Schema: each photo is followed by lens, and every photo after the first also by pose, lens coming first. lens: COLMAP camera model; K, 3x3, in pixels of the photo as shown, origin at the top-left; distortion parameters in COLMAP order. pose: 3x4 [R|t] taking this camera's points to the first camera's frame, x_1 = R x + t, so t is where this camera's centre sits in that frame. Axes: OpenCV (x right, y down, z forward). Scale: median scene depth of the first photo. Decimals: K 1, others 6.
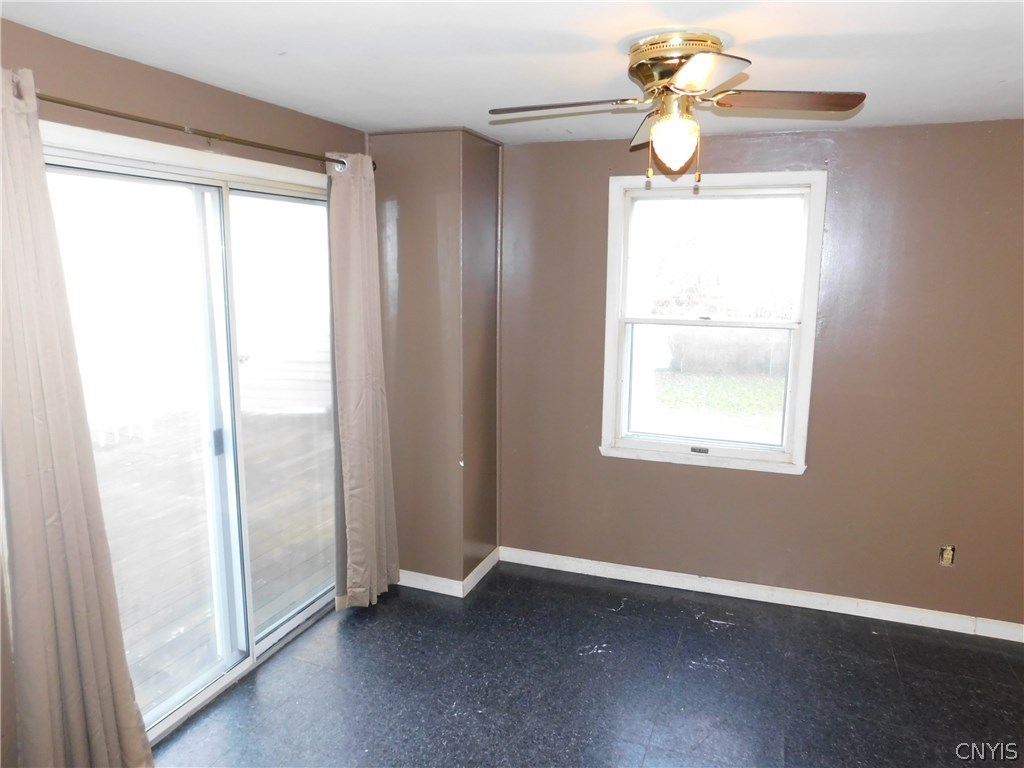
lens RADIAL K [[707.3, 0, 512.0], [0, 707.3, 384.0], [0, 0, 1]] dist [-0.073163, 0.090765]
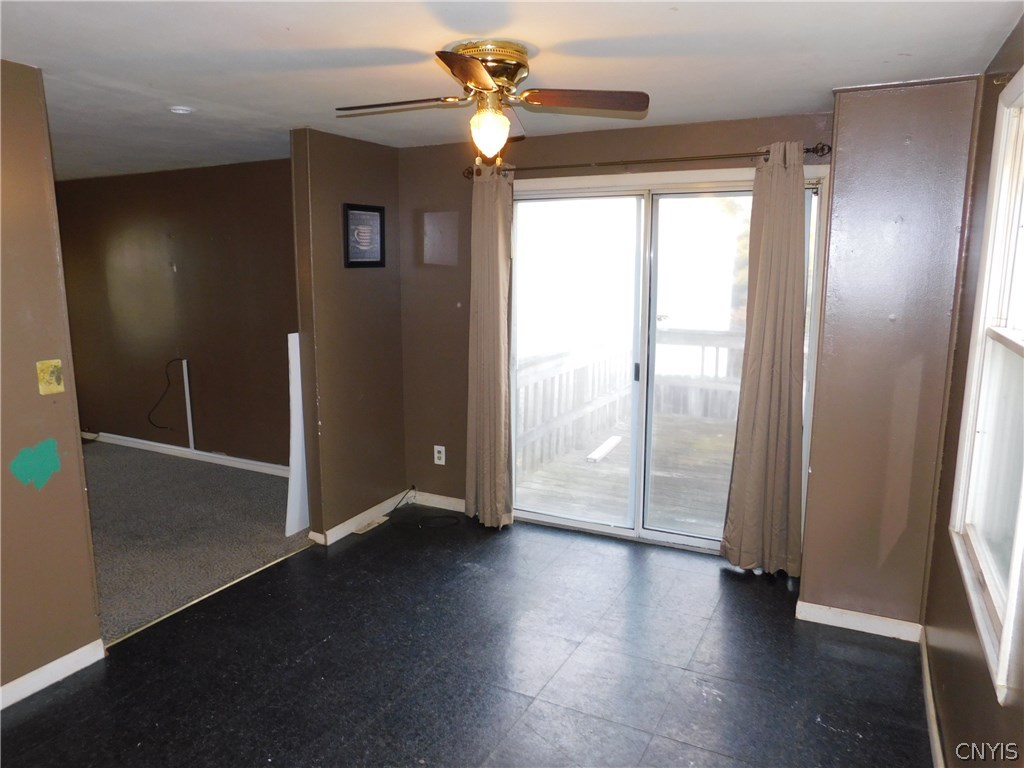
lens RADIAL K [[707.3, 0, 512.0], [0, 707.3, 384.0], [0, 0, 1]] dist [-0.073163, 0.090765]
pose [[-0.109985, 0.172844, -0.978789, 1.062741], [-0.163393, 0.968222, 0.189338, -0.142013], [0.980411, 0.180751, -0.078249, 0.936073]]
